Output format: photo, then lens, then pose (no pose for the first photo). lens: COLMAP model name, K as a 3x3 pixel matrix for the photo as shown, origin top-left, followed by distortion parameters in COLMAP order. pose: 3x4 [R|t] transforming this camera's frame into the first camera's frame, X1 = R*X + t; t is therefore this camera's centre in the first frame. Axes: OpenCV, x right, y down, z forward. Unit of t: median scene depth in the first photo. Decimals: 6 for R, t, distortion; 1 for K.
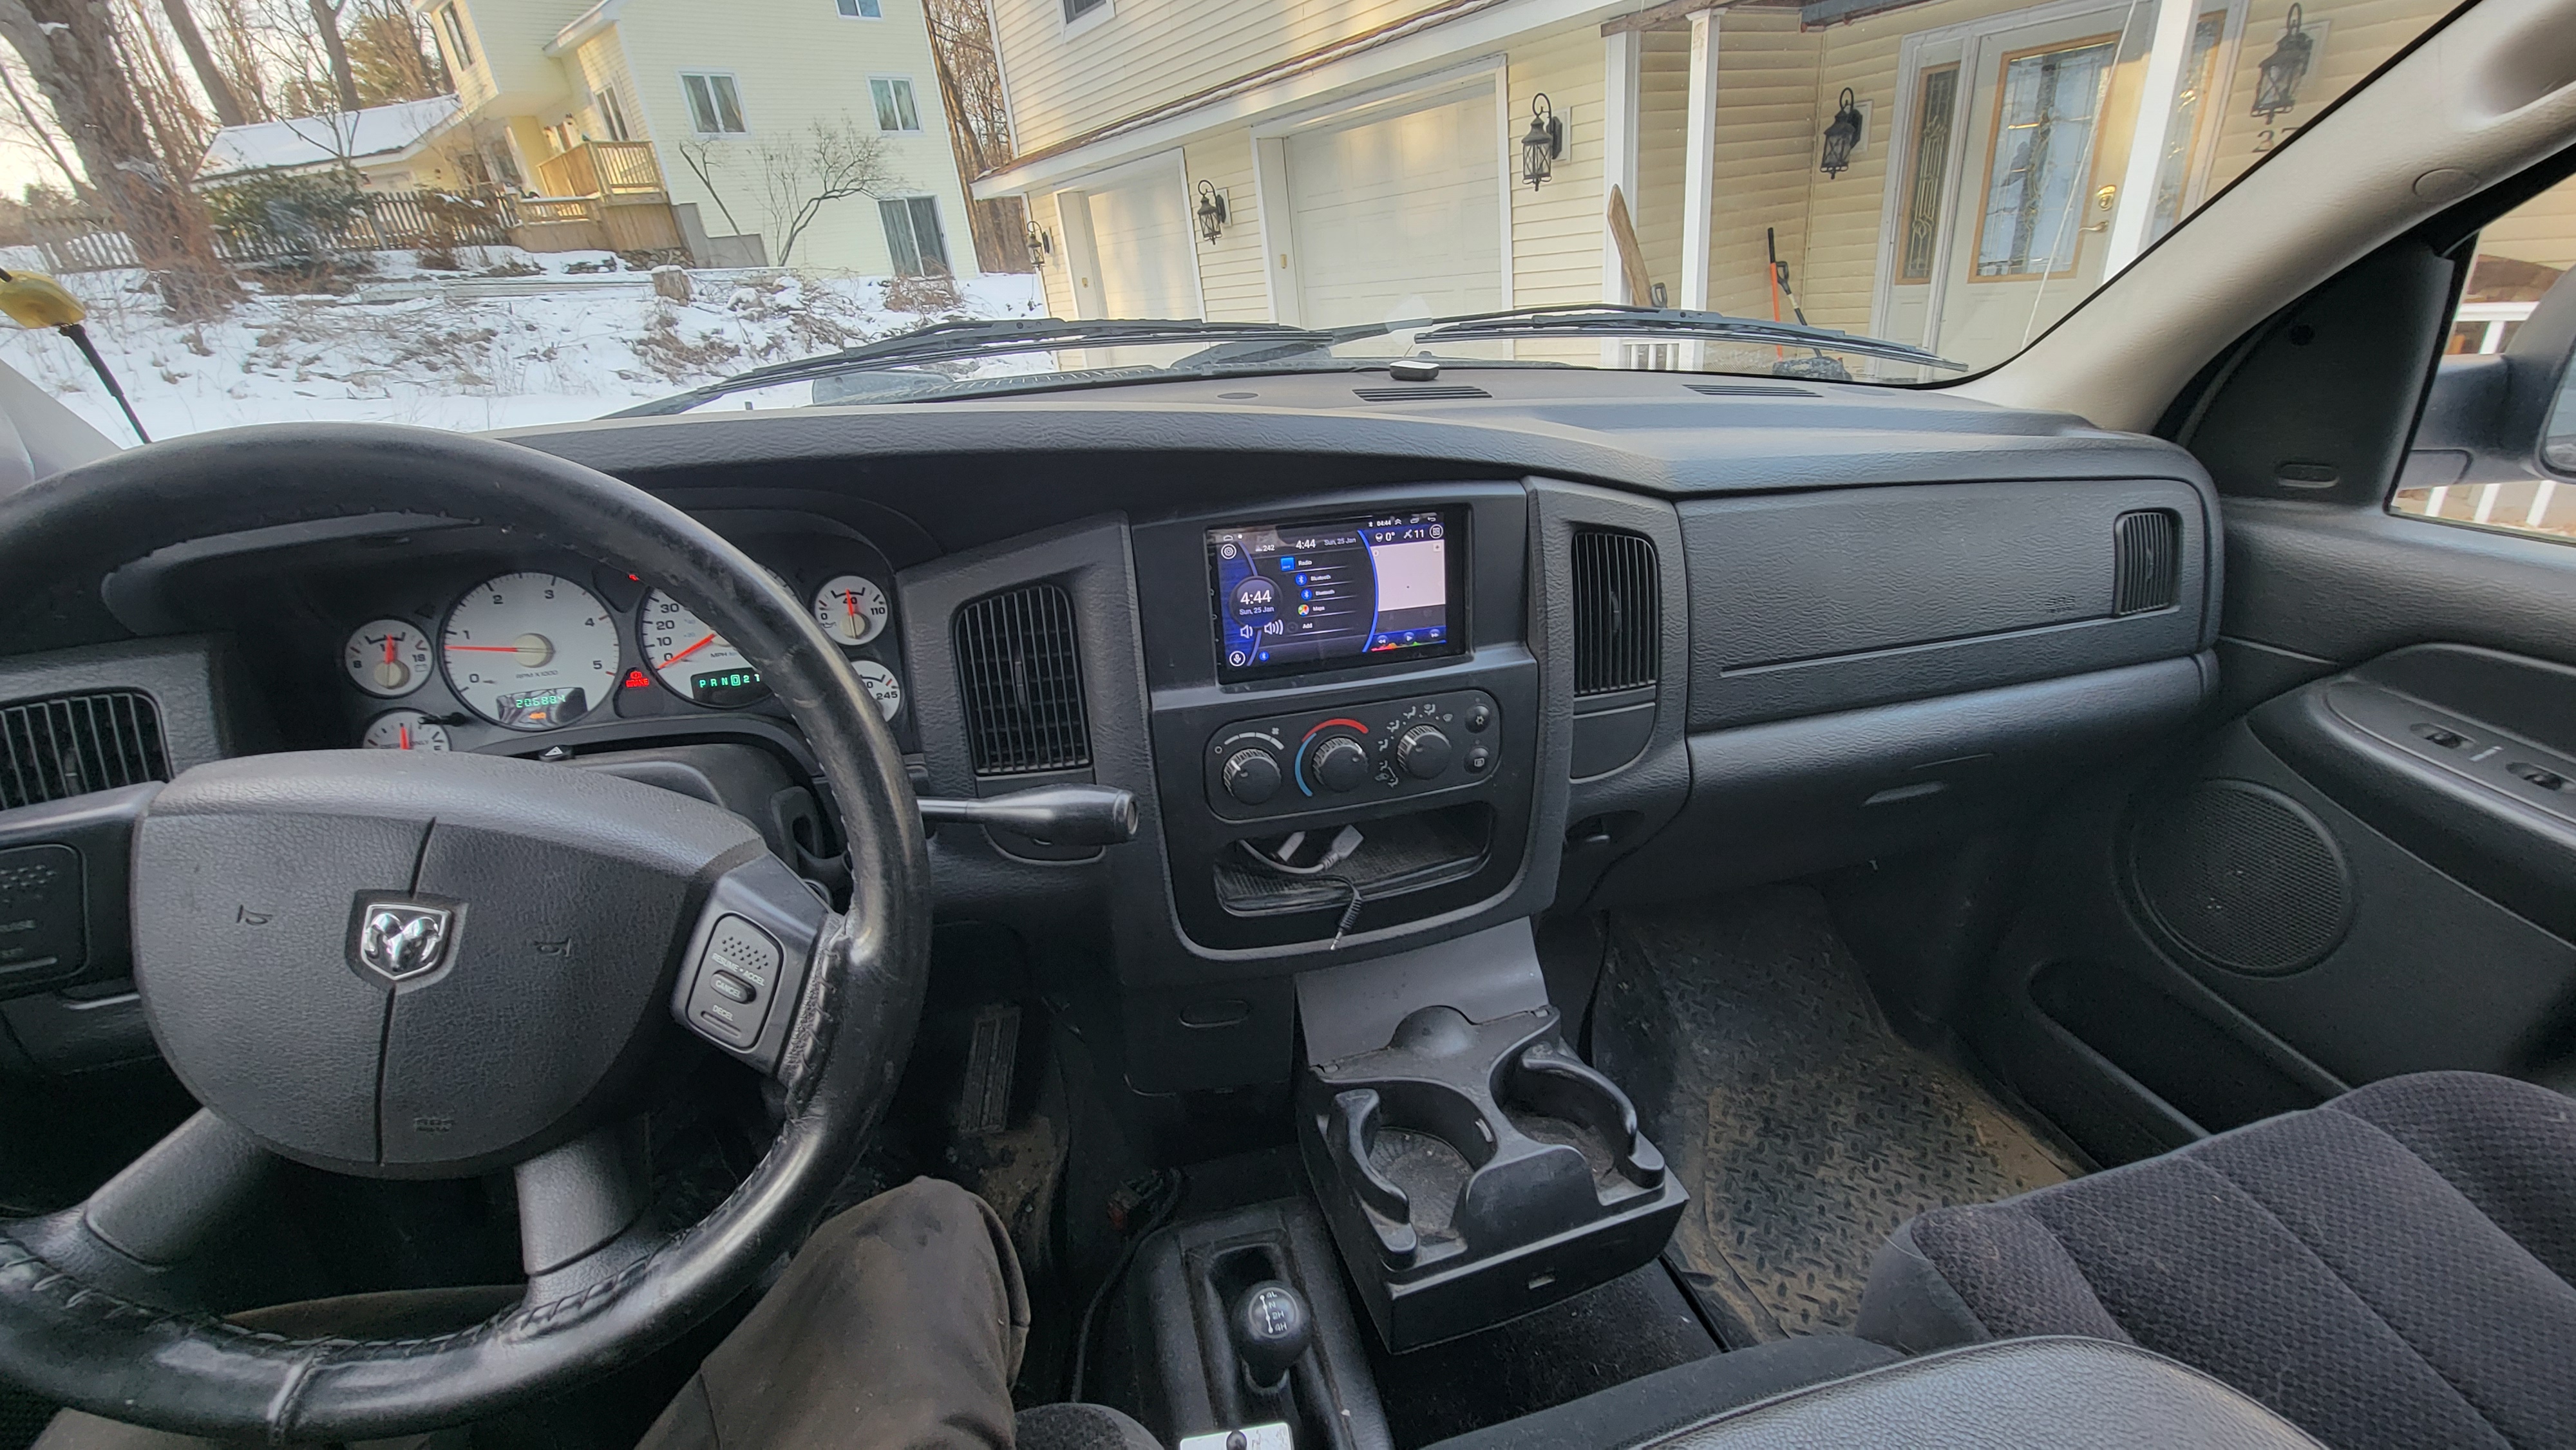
lens RADIAL K [[1012.3, 0, 1288.0], [0, 1012.3, 725.0], [0, 0, 1]] dist [-0.028787, 0.004387]
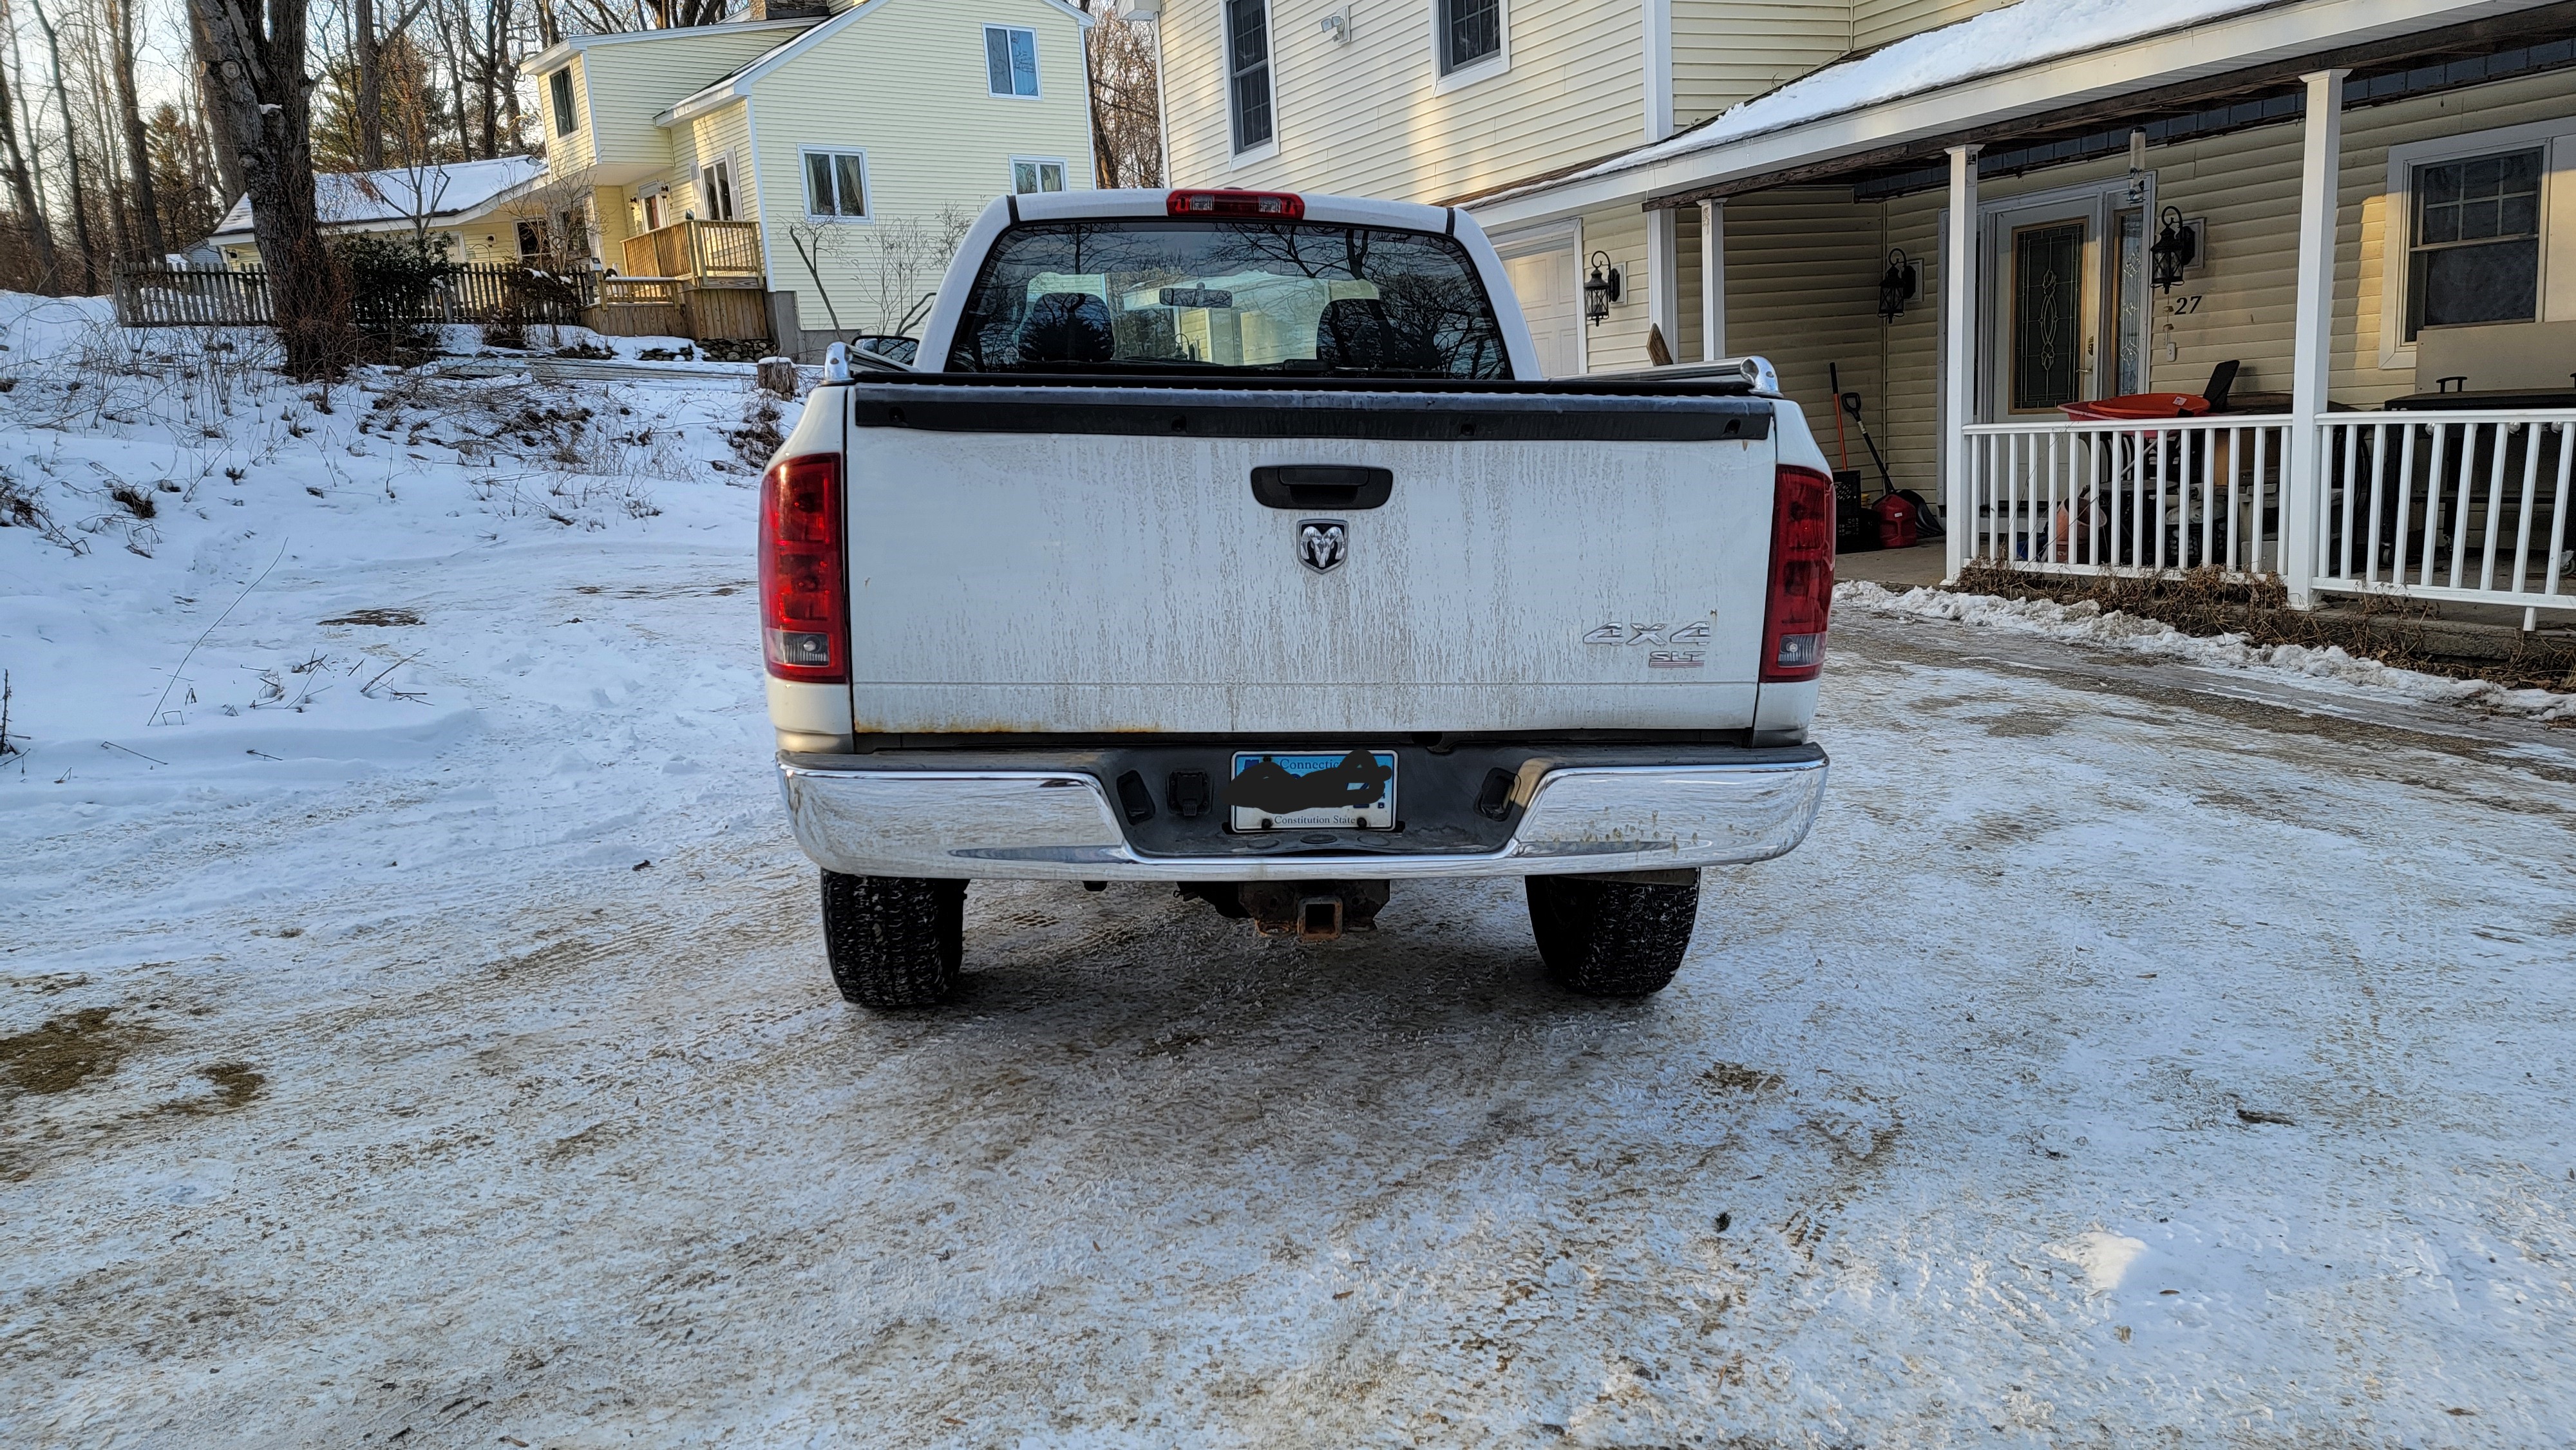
lens RADIAL K [[1824.2, 0, 1288.0], [0, 1824.2, 725.0], [0, 0, 1]] dist [-0.004342, -0.006239]
pose [[0.983831, 0.075017, -0.162633, 0.115639], [-0.113891, 0.962851, -0.244842, 0.199808], [0.138224, 0.259405, 0.955826, -0.403329]]
